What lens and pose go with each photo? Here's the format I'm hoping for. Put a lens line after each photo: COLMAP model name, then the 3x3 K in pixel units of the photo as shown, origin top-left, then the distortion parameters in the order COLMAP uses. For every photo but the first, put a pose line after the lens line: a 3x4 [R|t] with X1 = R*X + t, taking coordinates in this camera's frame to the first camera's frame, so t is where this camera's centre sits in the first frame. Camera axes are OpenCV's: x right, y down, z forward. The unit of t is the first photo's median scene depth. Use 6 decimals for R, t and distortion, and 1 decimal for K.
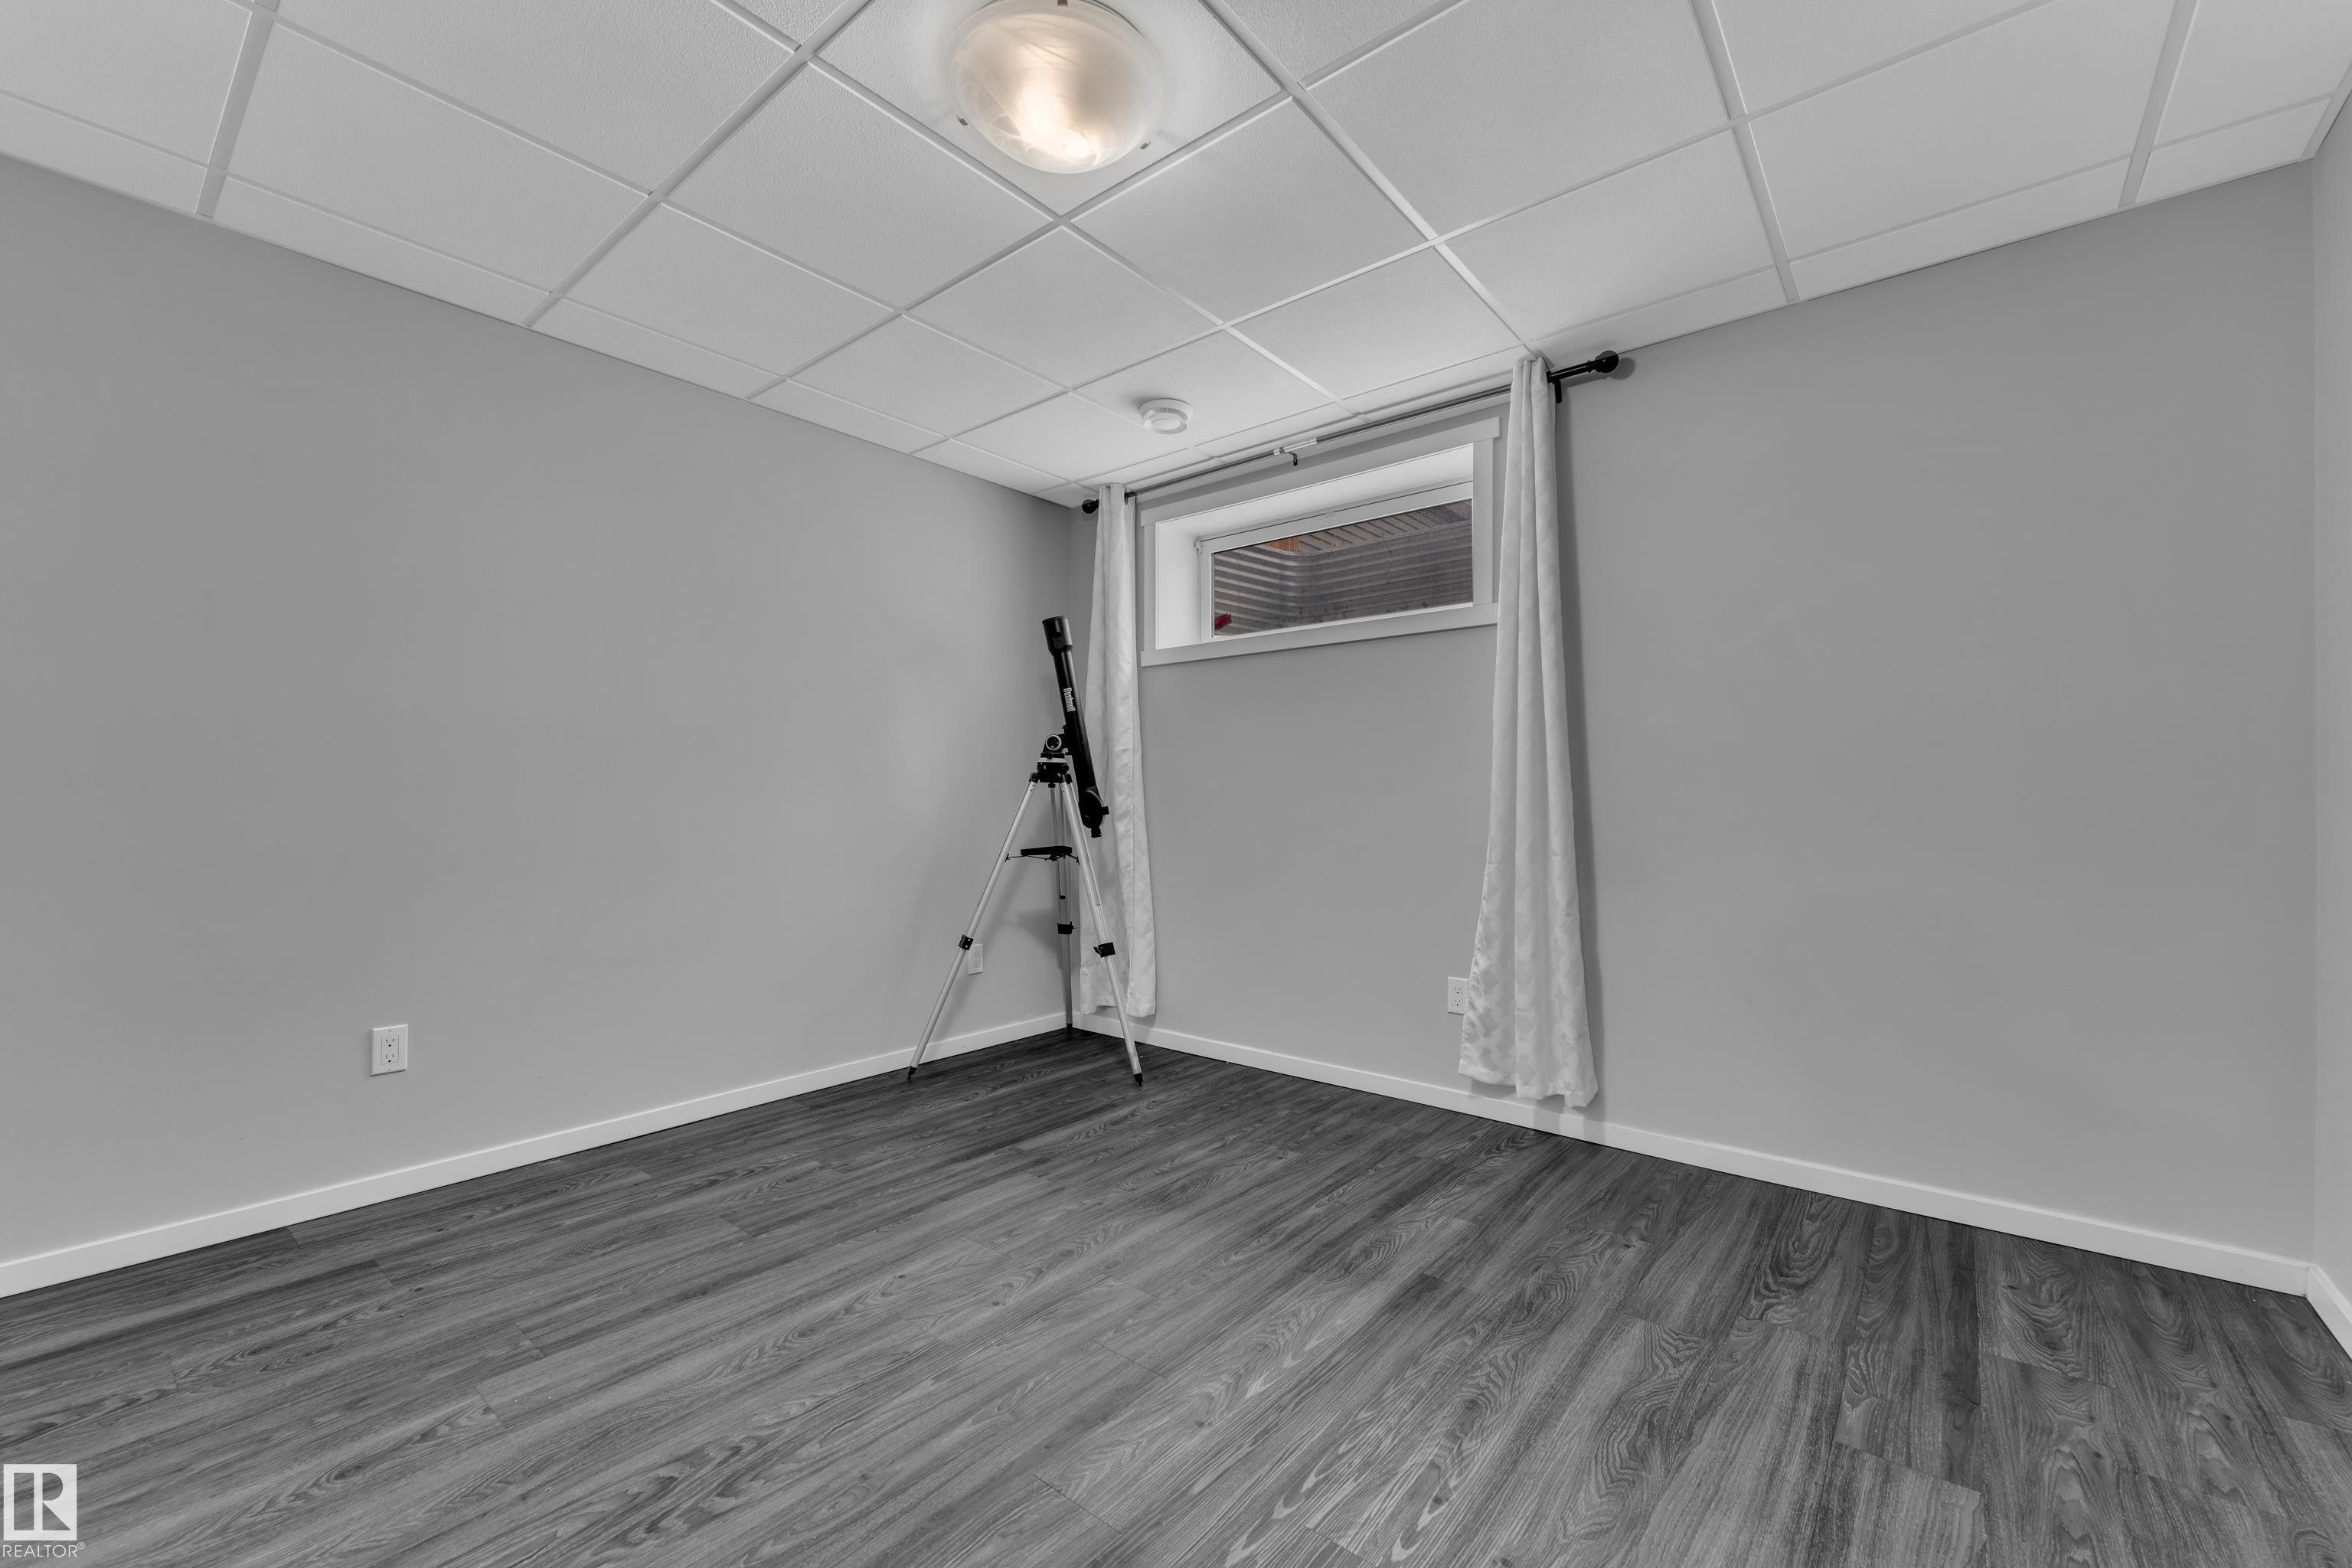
lens RADIAL K [[955.3, 0, 1178.7], [0, 955.3, 782.0], [0, 0, 1]] dist [-0.000284, 0.000594]
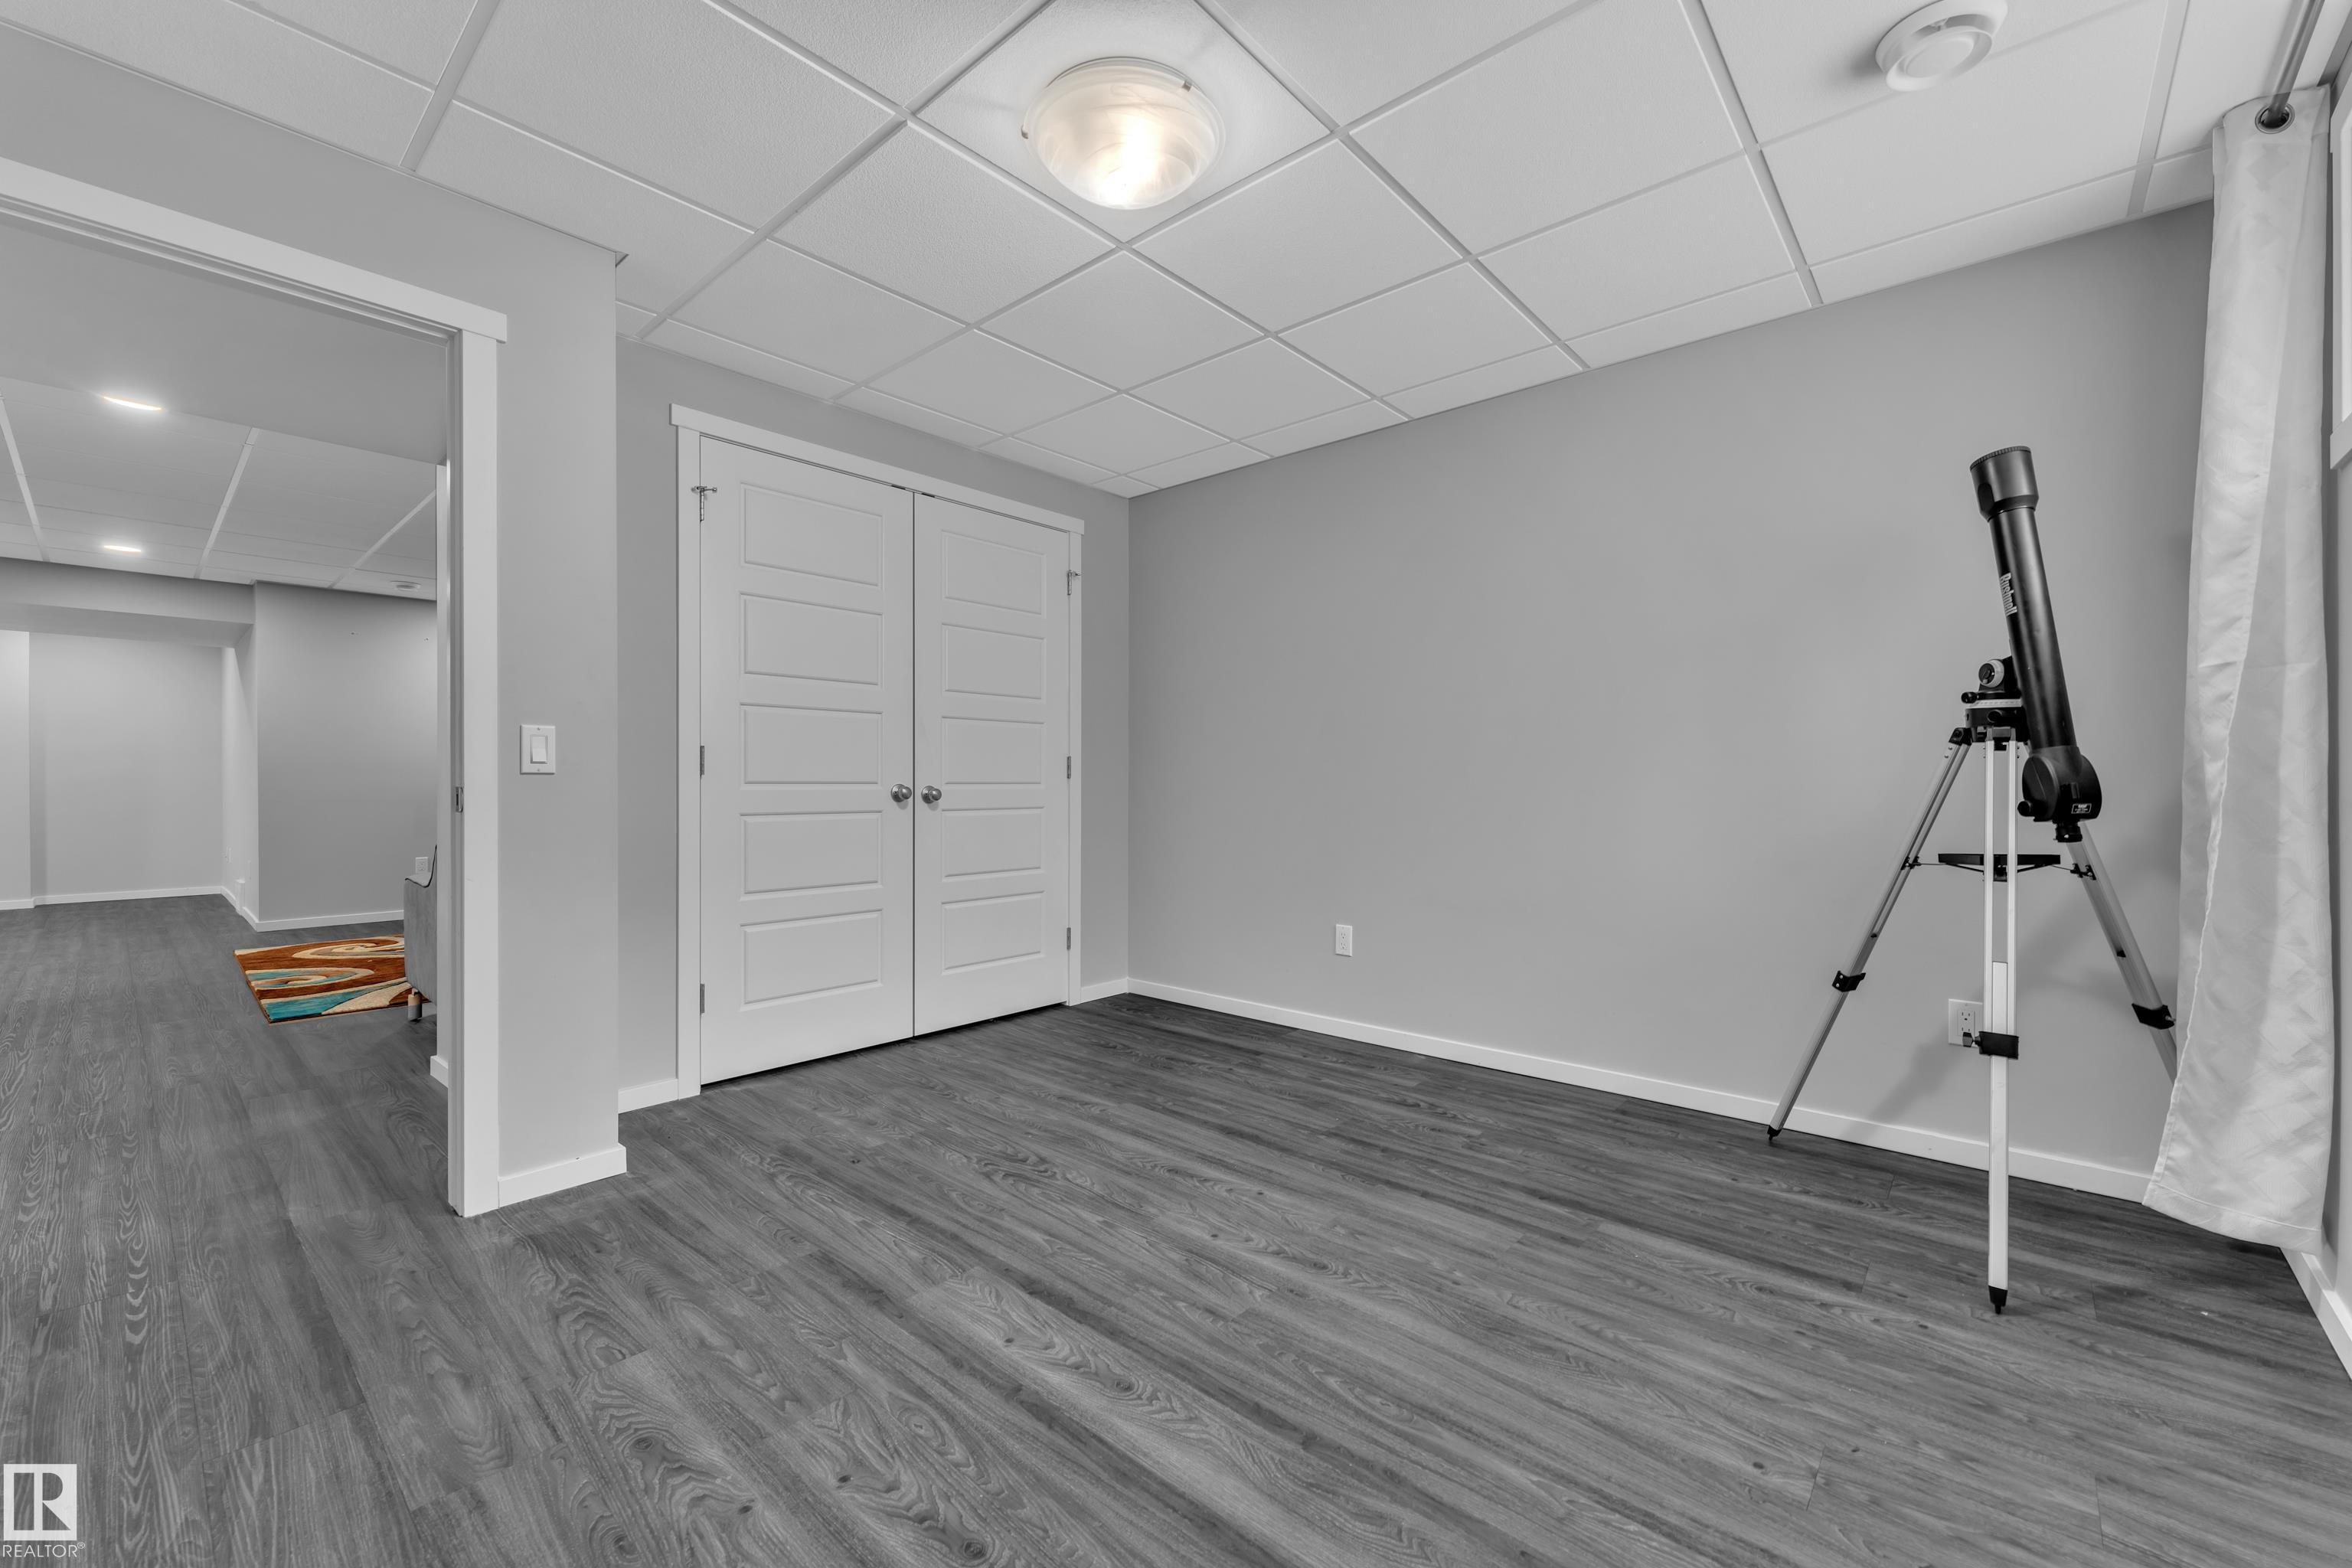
lens RADIAL K [[955.3, 0, 1180.2], [0, 955.3, 791.9], [0, 0, 1]] dist [-0.000284, 0.000594]
pose [[-0.047464, 0.010443, -0.998818, 0.682885], [0.021176, 0.999731, 0.009446, 0.020135], [0.998648, -0.020703, -0.047672, 0.778142]]
